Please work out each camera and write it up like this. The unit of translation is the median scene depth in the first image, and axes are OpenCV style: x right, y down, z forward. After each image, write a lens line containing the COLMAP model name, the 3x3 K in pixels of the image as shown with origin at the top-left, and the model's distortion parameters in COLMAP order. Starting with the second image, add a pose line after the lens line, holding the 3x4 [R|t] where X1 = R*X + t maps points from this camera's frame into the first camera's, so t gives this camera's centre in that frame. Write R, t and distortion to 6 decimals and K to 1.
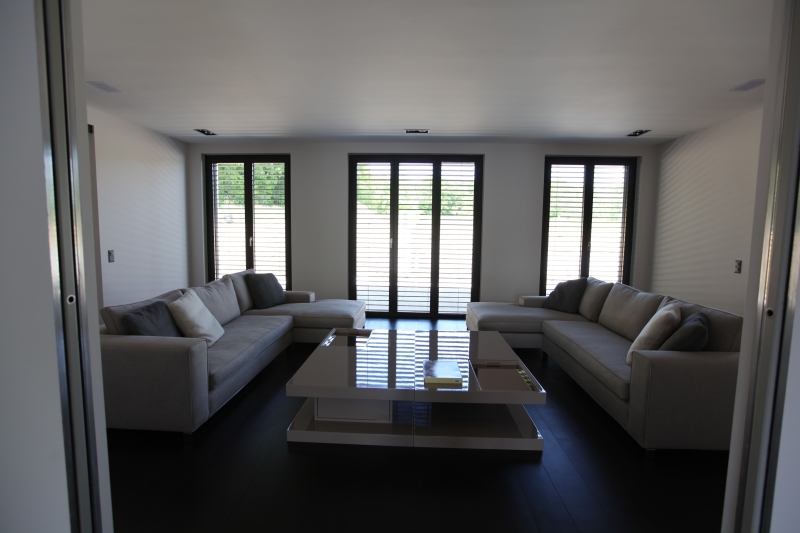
lens RADIAL K [[393.5, 0, 400.0], [0, 393.5, 266.5], [0, 0, 1]] dist [-0.019732, 0.001597]
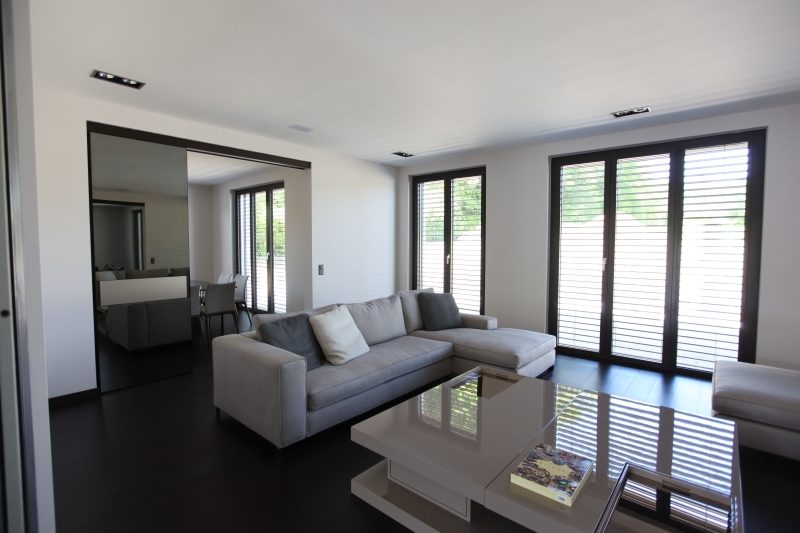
lens RADIAL K [[393.5, 0, 400.0], [0, 393.5, 266.5], [0, 0, 1]] dist [-0.019732, 0.001597]
pose [[0.788545, 0.027980, -0.614340, 0.137341], [-0.052438, 0.998385, -0.021836, -0.017614], [0.612738, 0.049433, 0.788739, 0.156784]]
